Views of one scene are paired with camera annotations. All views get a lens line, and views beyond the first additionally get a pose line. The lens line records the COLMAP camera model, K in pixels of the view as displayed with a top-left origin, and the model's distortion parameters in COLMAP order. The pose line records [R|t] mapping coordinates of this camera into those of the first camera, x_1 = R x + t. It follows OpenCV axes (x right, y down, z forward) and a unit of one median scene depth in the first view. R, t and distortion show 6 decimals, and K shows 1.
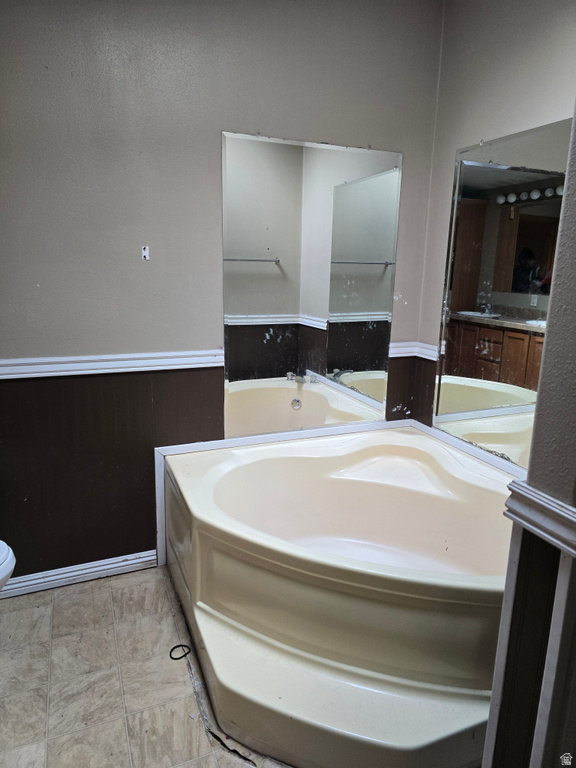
lens RADIAL K [[516.8, 0, 288.3], [0, 516.8, 384.2], [0, 0, 1]] dist [0.069554, -0.058125]
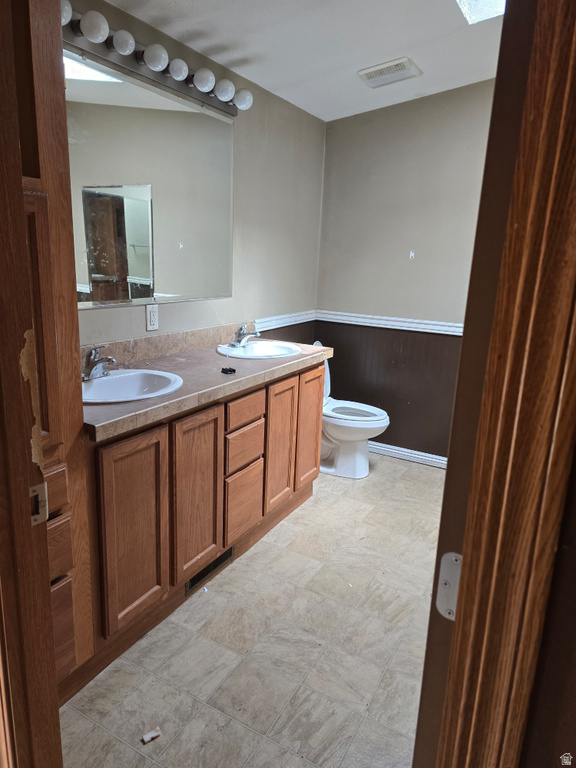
lens RADIAL K [[516.8, 0, 288.7], [0, 516.8, 382.1], [0, 0, 1]] dist [0.069554, -0.058125]
pose [[0.614604, 0.195751, -0.764162, 0.353688], [-0.214210, 0.973736, 0.077150, -0.035755], [0.759194, 0.116275, 0.640394, 0.231420]]
